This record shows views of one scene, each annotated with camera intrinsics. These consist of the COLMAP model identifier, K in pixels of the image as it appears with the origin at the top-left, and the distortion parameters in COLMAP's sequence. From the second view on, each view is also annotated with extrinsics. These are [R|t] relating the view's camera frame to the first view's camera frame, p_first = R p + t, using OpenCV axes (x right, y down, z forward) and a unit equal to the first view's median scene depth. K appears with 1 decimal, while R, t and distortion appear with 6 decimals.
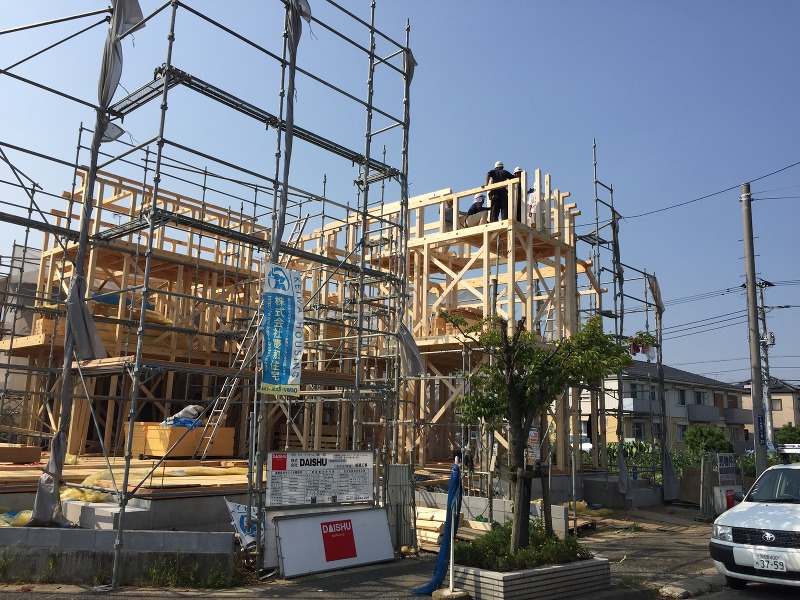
lens RADIAL K [[706.4, 0, 400.7], [0, 706.4, 295.7], [0, 0, 1]] dist [0.094902, -0.162077]
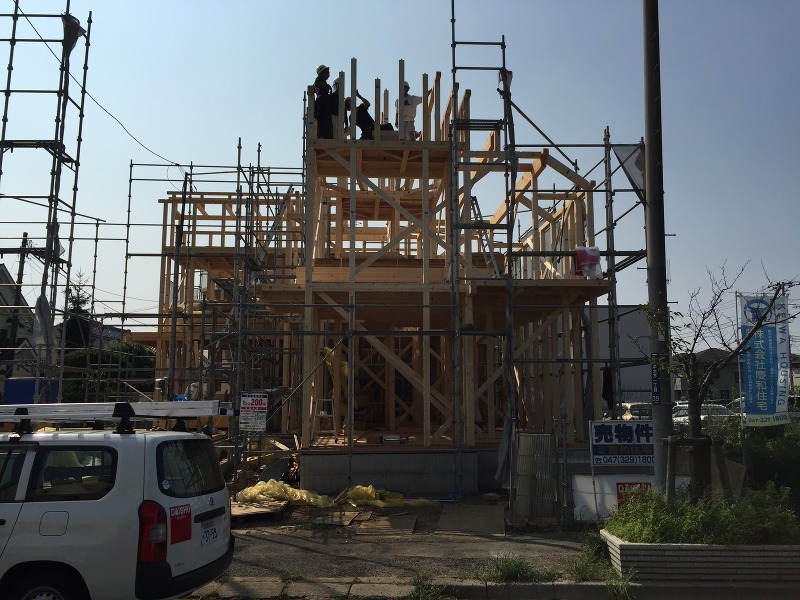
lens RADIAL K [[706.4, 0, 400.7], [0, 706.4, 295.7], [0, 0, 1]] dist [0.094902, -0.162077]
pose [[0.699083, -0.140984, -0.701004, 1.096600], [0.165867, 0.985602, -0.032809, 0.163454], [0.695537, -0.093337, 0.712402, 0.661627]]
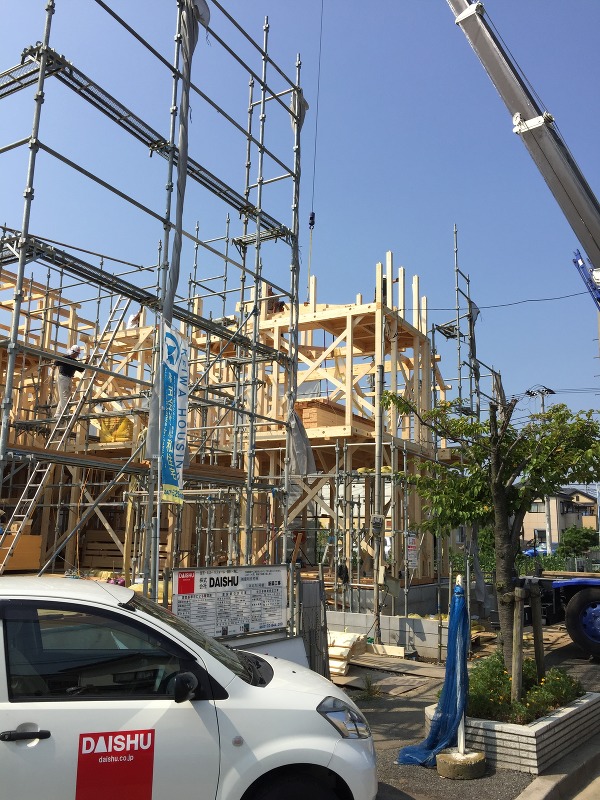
lens RADIAL K [[706.4, 0, 300.0], [0, 706.4, 400.0], [0, 0, 1]] dist [0.094902, -0.162077]
pose [[0.979997, 0.030474, 0.196666, -0.165431], [-0.030844, 0.999524, -0.001182, 0.028735], [-0.196608, -0.004907, 0.980470, 0.185533]]
